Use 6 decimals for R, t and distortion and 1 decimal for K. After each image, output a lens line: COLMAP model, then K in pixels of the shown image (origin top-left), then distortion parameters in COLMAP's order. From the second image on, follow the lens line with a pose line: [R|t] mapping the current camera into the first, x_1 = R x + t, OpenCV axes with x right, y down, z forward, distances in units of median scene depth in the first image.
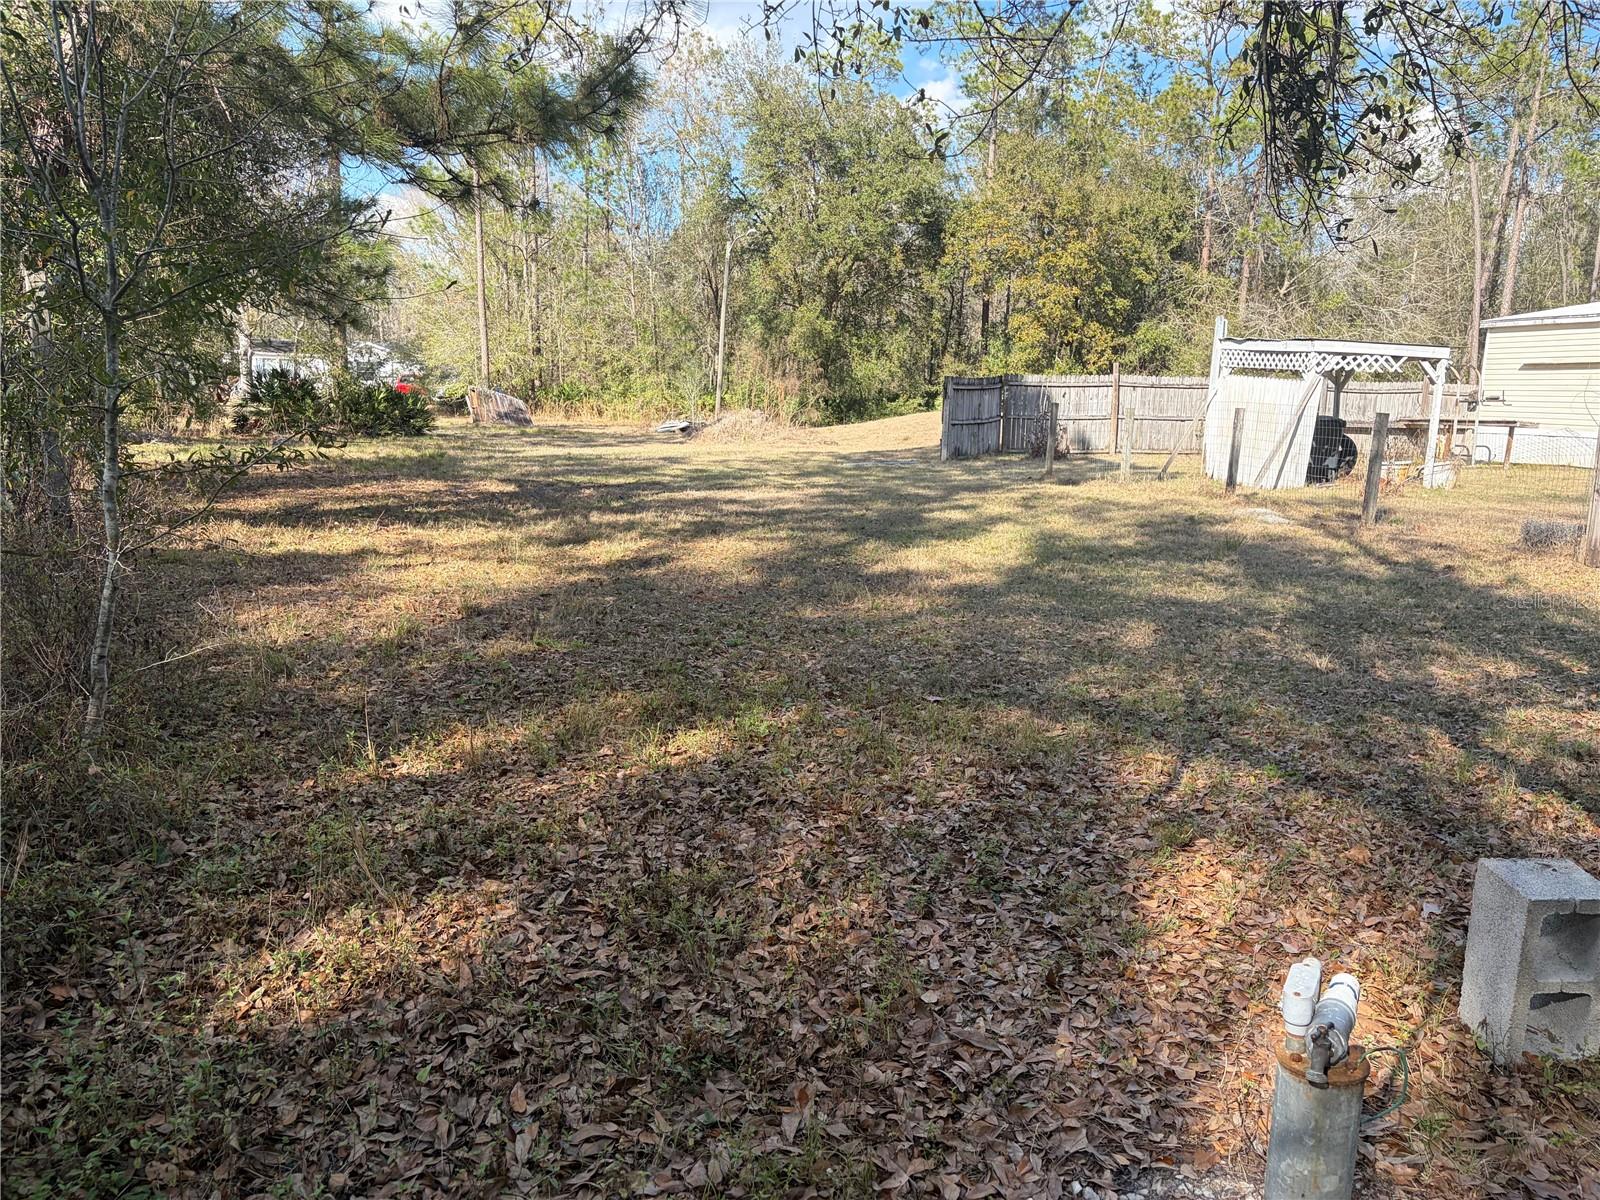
lens RADIAL K [[1213.7, 0, 800.0], [0, 1213.7, 600.0], [0, 0, 1]] dist [0.056498, -0.062919]
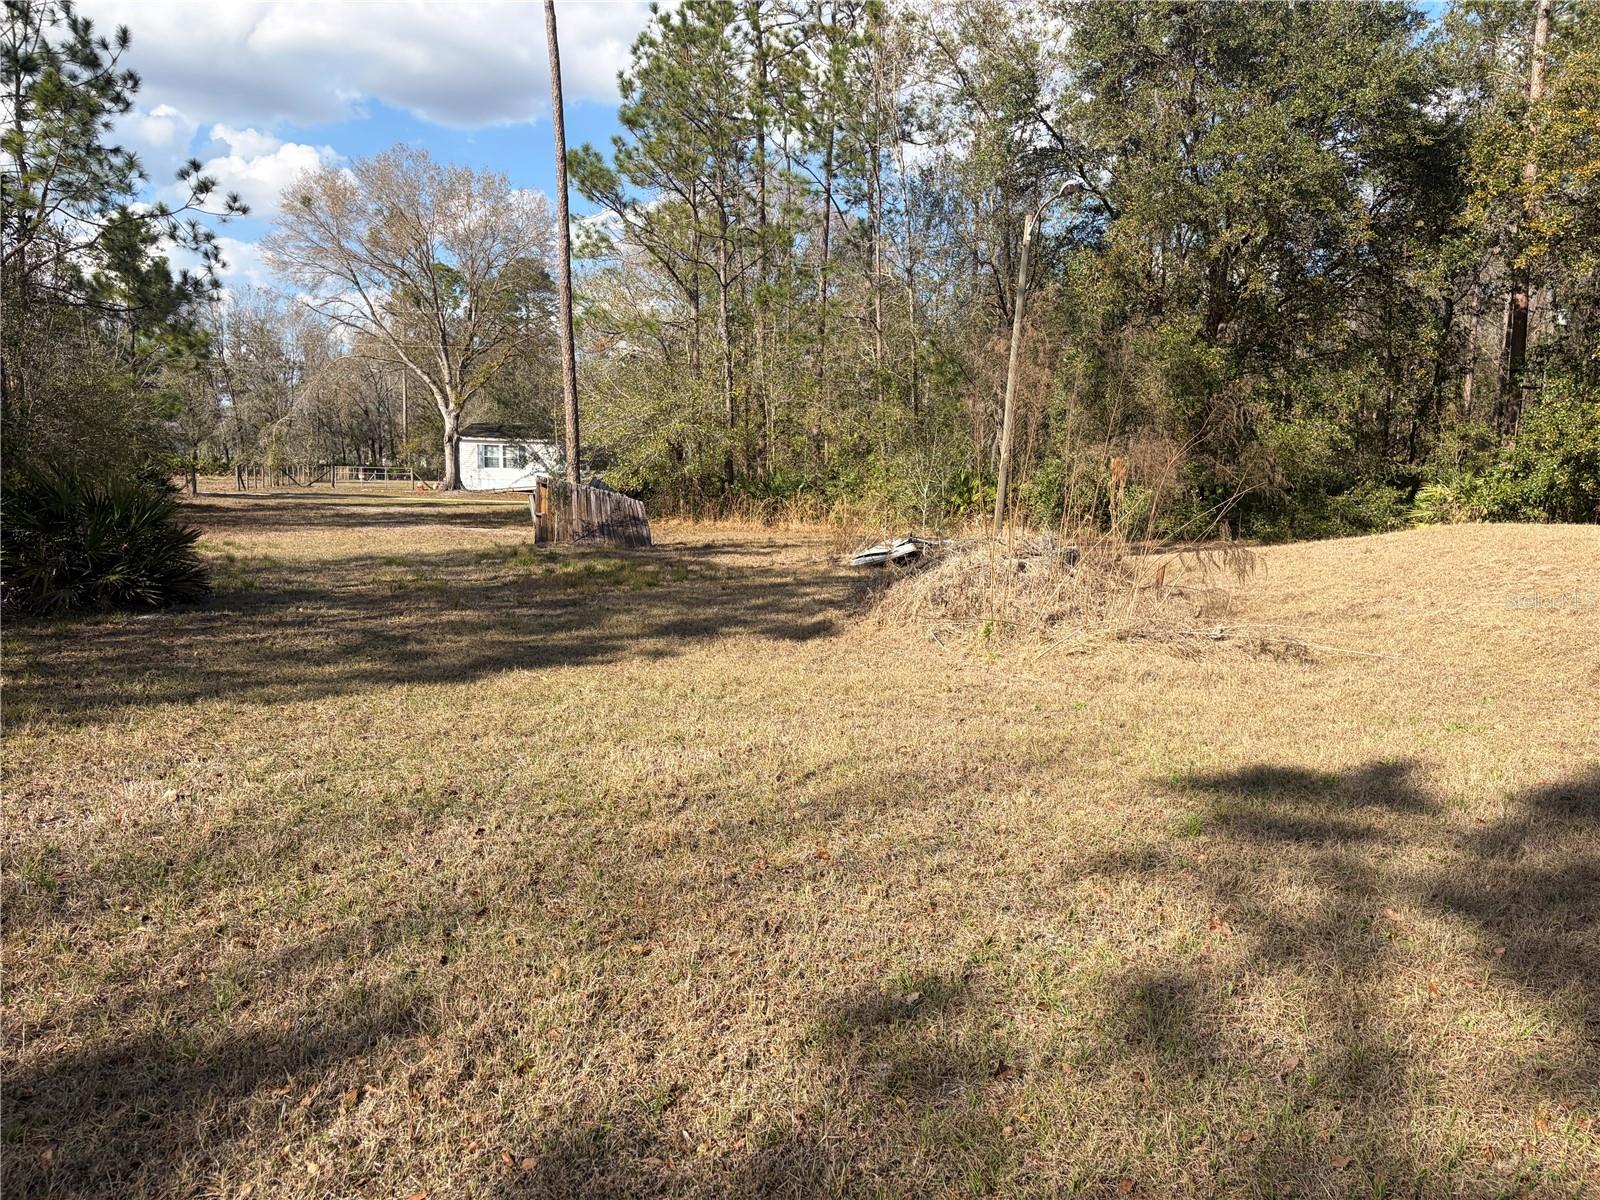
lens RADIAL K [[1213.7, 0, 800.0], [0, 1213.7, 600.0], [0, 0, 1]] dist [0.056498, -0.062919]
pose [[0.958134, 0.019189, -0.285676, 0.005091], [-0.038509, 0.997323, -0.062163, -0.077216], [0.283719, 0.070561, 0.956308, 0.435033]]
